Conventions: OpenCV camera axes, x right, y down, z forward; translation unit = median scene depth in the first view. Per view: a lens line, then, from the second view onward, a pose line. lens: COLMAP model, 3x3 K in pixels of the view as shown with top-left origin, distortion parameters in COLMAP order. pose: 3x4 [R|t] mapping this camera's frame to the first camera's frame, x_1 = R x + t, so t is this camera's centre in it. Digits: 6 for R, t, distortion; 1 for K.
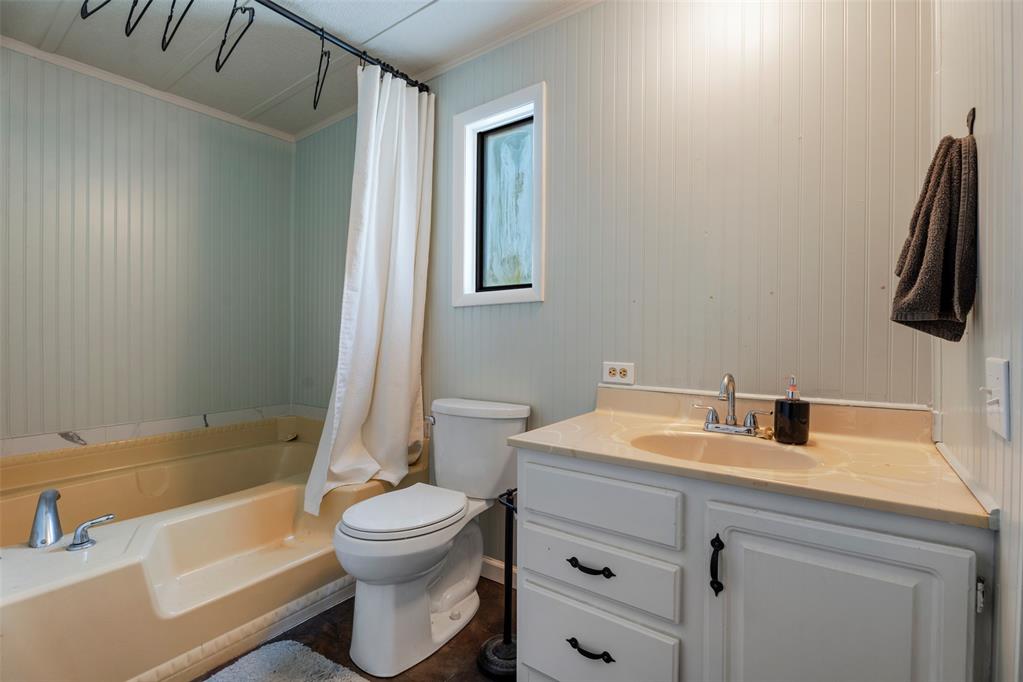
lens RADIAL K [[467.9, 0, 506.6], [0, 467.9, 337.9], [0, 0, 1]] dist [-0.008336, -0.000270]
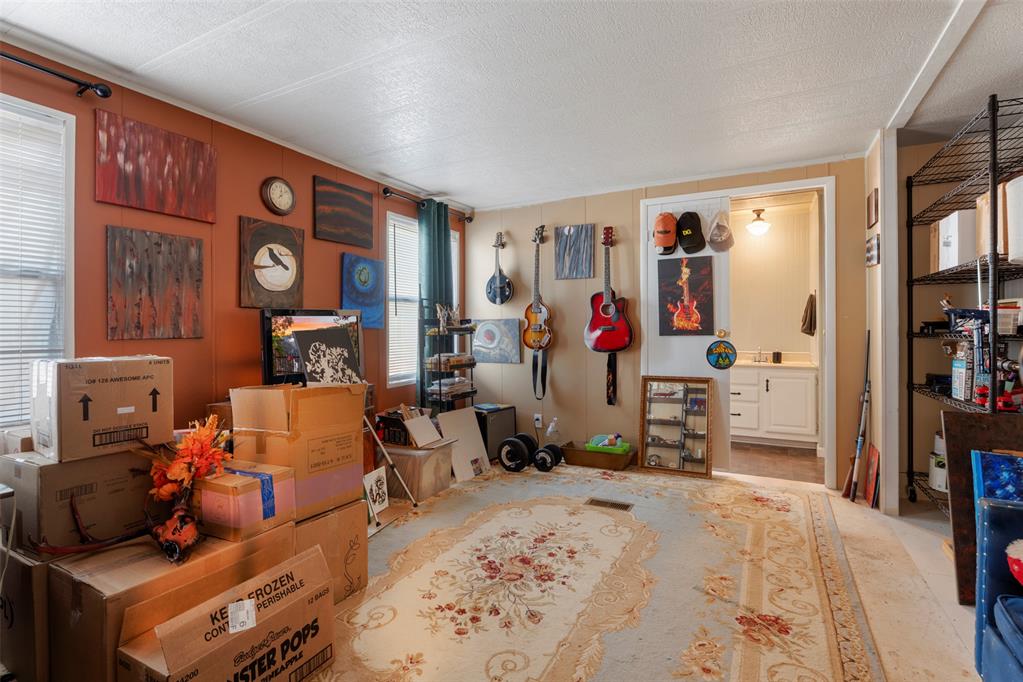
lens RADIAL K [[467.9, 0, 517.3], [0, 467.9, 337.1], [0, 0, 1]] dist [-0.008336, -0.000270]
pose [[0.989072, -0.013006, 0.146858, -2.502325], [0.012904, 0.999915, 0.001642, -0.027178], [-0.146867, 0.000271, 0.989156, -3.003855]]
